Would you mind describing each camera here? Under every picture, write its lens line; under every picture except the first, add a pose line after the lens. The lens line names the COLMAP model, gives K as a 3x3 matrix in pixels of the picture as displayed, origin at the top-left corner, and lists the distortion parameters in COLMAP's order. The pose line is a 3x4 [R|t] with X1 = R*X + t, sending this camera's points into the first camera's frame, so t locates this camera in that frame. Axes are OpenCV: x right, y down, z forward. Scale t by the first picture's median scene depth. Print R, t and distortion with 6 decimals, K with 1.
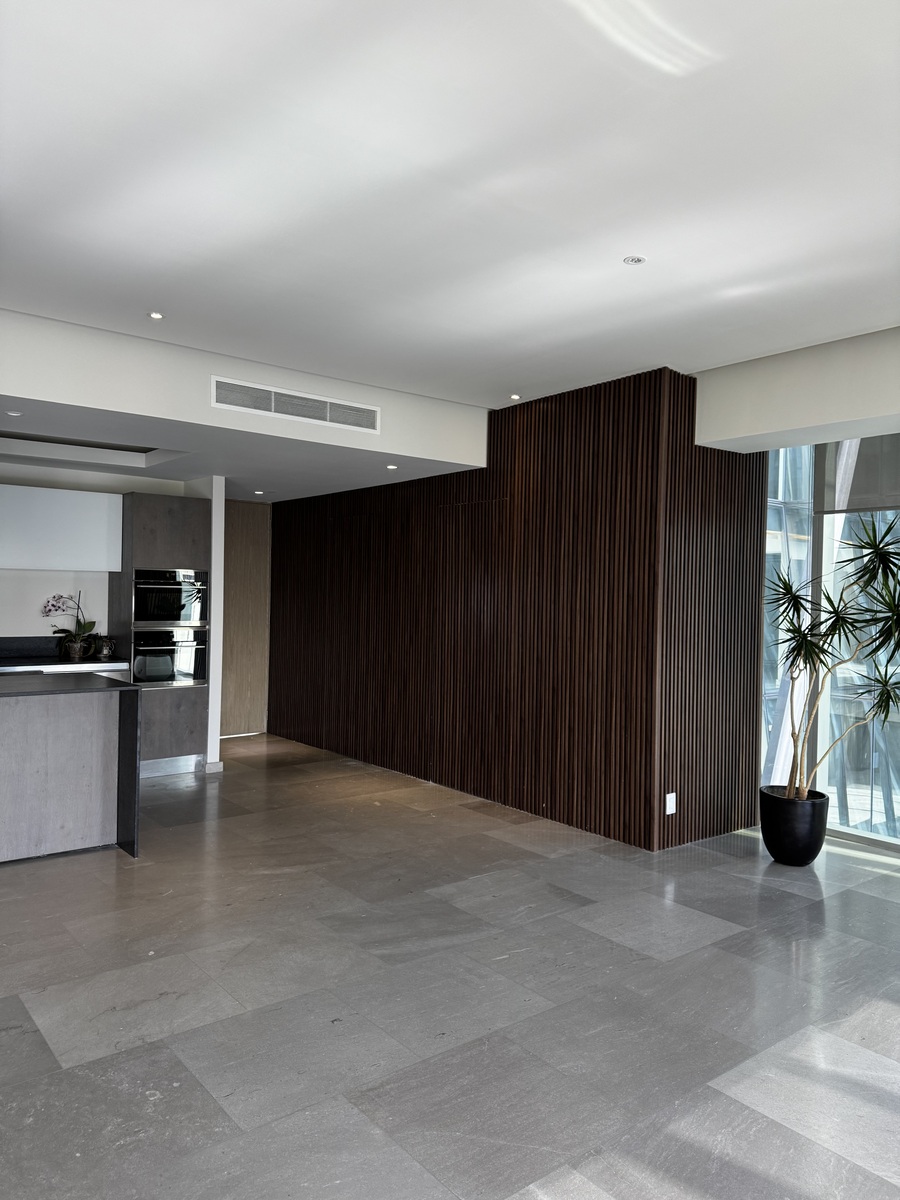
lens RADIAL K [[842.2, 0, 444.7], [0, 842.2, 606.9], [0, 0, 1]] dist [0.066683, -0.073065]
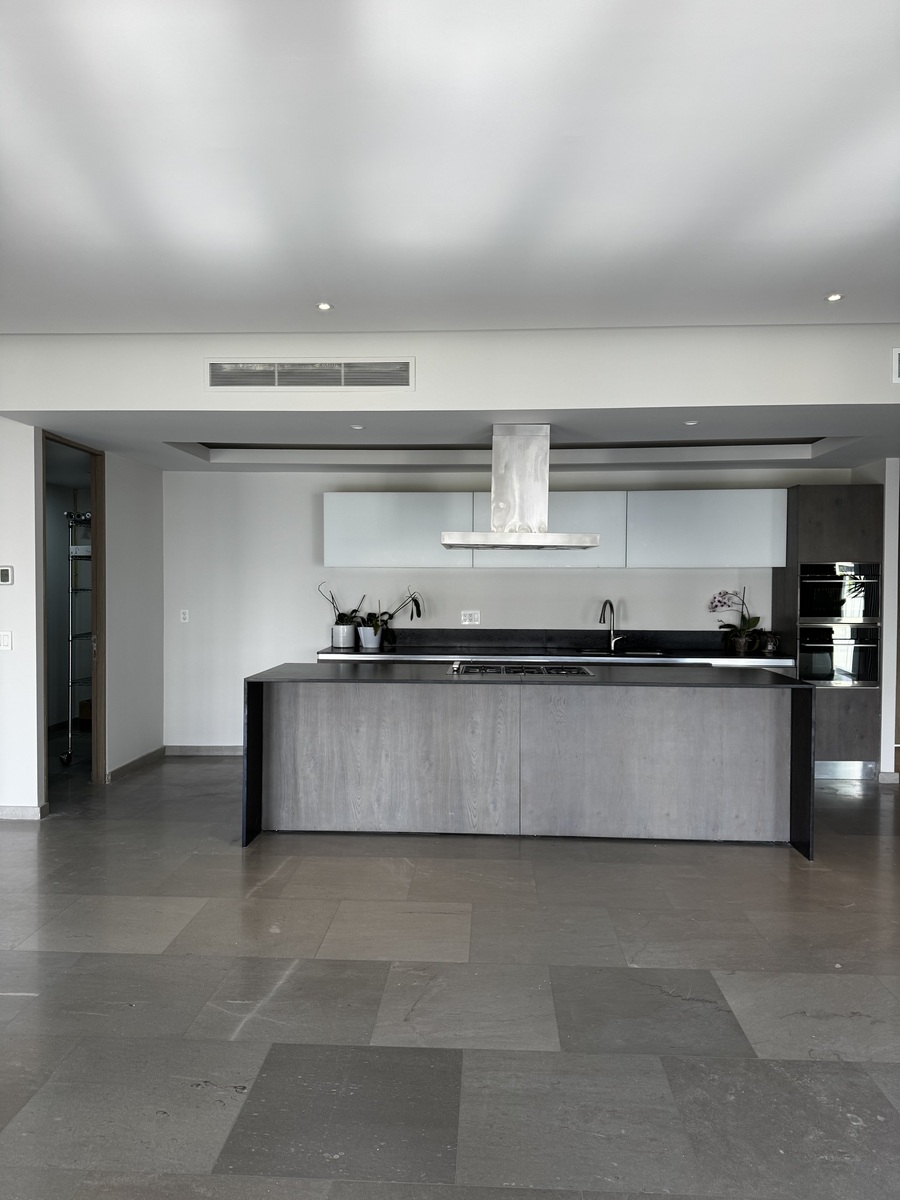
lens RADIAL K [[842.2, 0, 448.8], [0, 842.2, 603.4], [0, 0, 1]] dist [0.066683, -0.073065]
pose [[0.749438, -0.002533, -0.662070, -0.025505], [0.003922, 0.999992, 0.000614, -0.001598], [0.662063, -0.003057, 0.749442, -0.002701]]
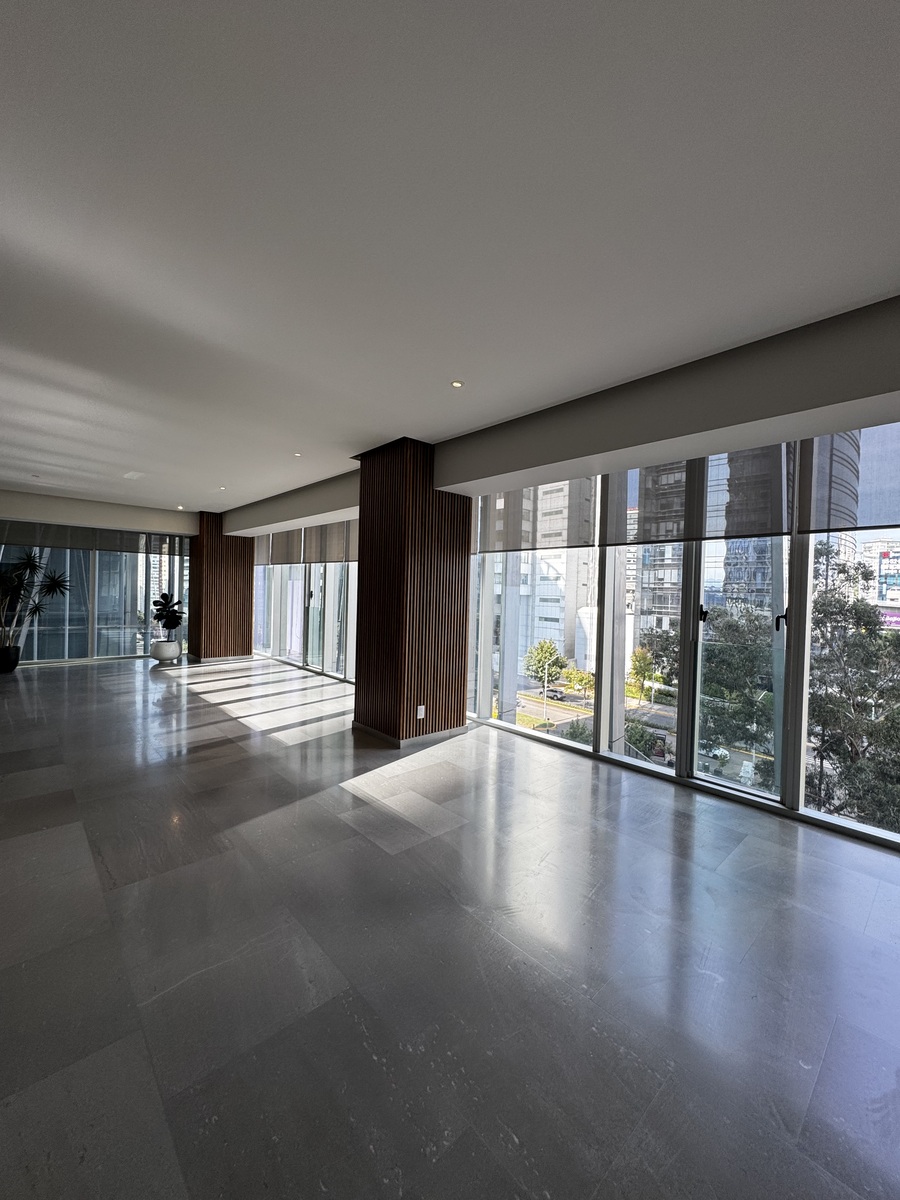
lens RADIAL K [[476.9, 0, 448.8], [0, 476.9, 600.3], [0, 0, 1]] dist [-0.004540, 0.001259]
pose [[-0.071239, -0.040185, 0.996649, -1.211820], [-0.018895, 0.999063, 0.038932, -0.020368], [-0.997280, -0.016058, -0.071932, -0.323933]]
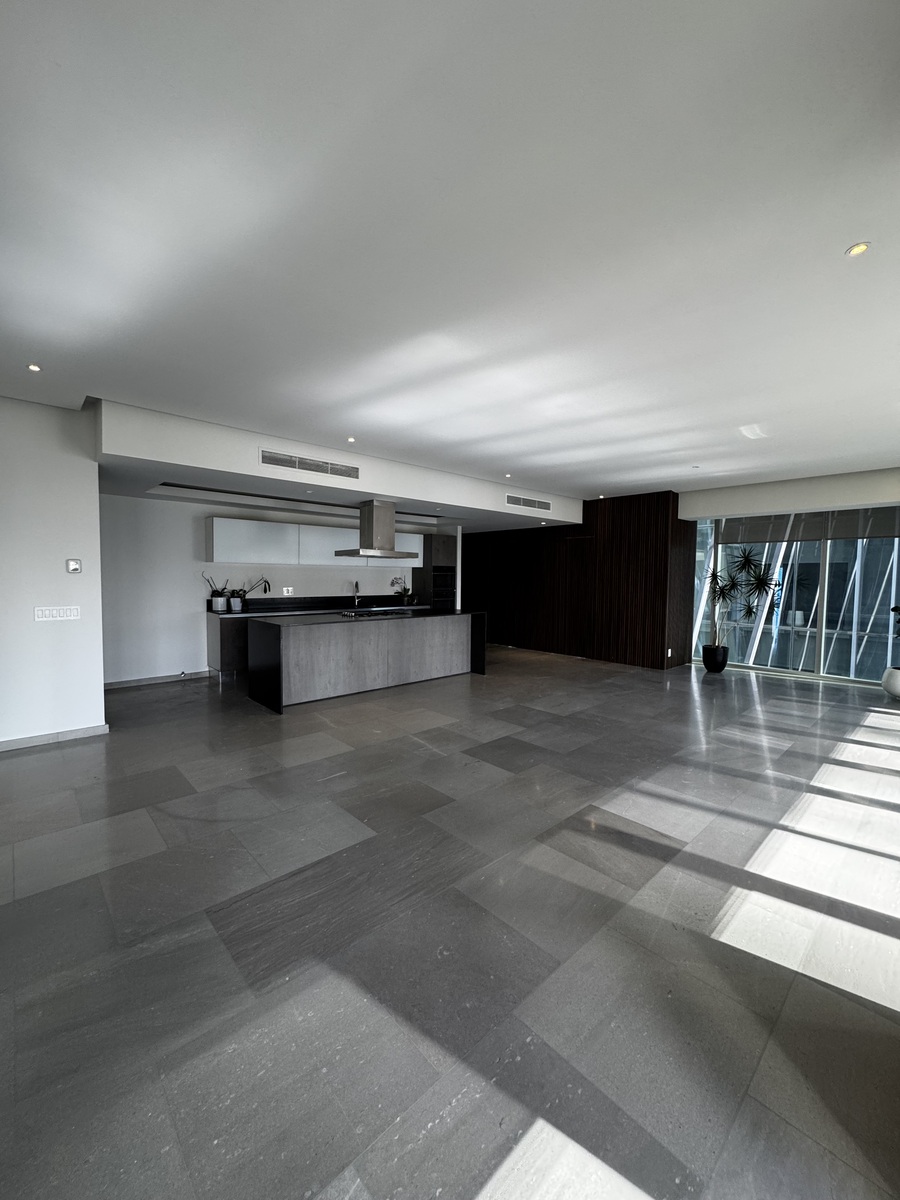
lens RADIAL K [[476.9, 0, 452.8], [0, 476.9, 600.4], [0, 0, 1]] dist [-0.004540, 0.001259]
pose [[0.996706, -0.014221, 0.079848, -0.553801], [0.010871, 0.999049, 0.042234, -0.006558], [-0.080373, -0.041226, 0.995912, -0.458238]]
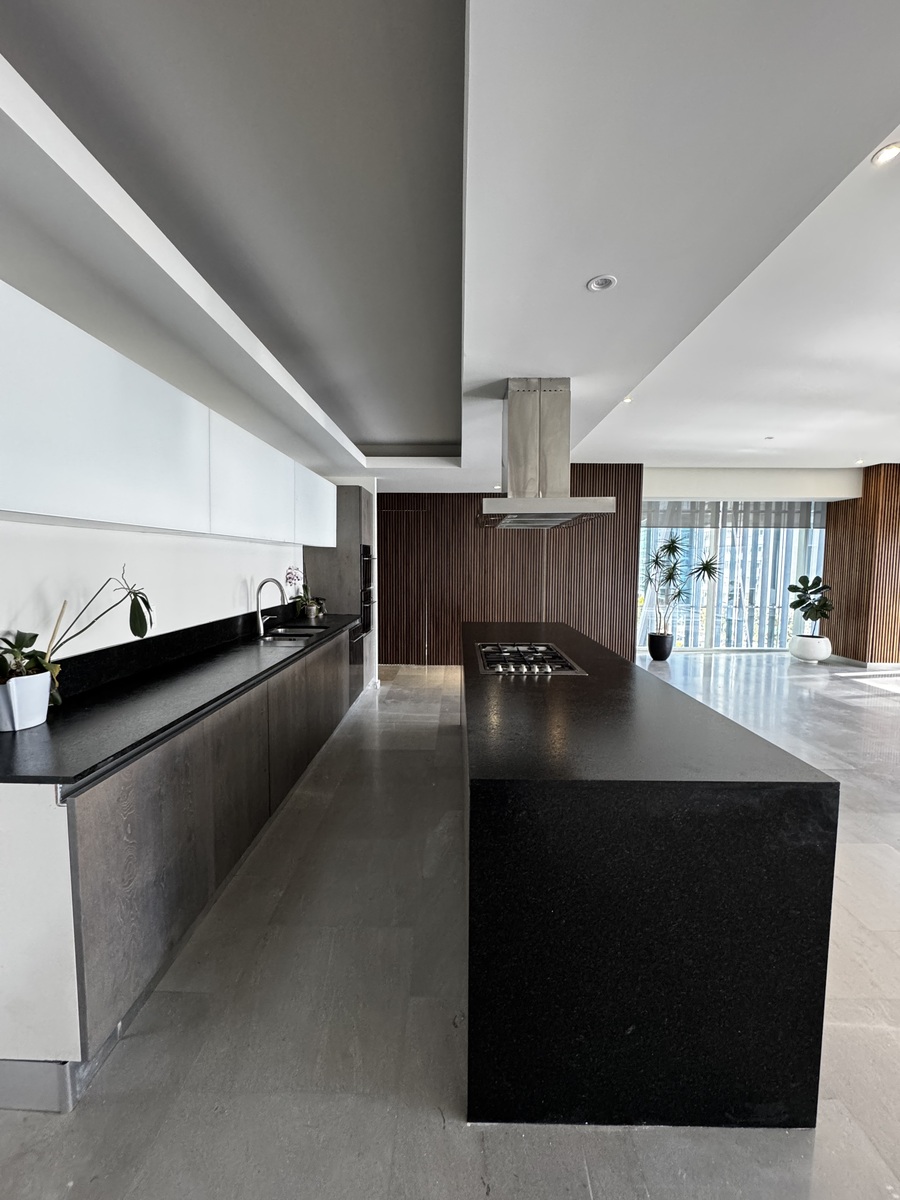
lens RADIAL K [[476.9, 0, 452.8], [0, 476.9, 601.9], [0, 0, 1]] dist [-0.004540, 0.001259]
pose [[0.626144, -0.083444, 0.775229, -1.133482], [0.015112, 0.995369, 0.094934, -0.033010], [-0.779561, -0.047727, 0.624505, 0.573853]]
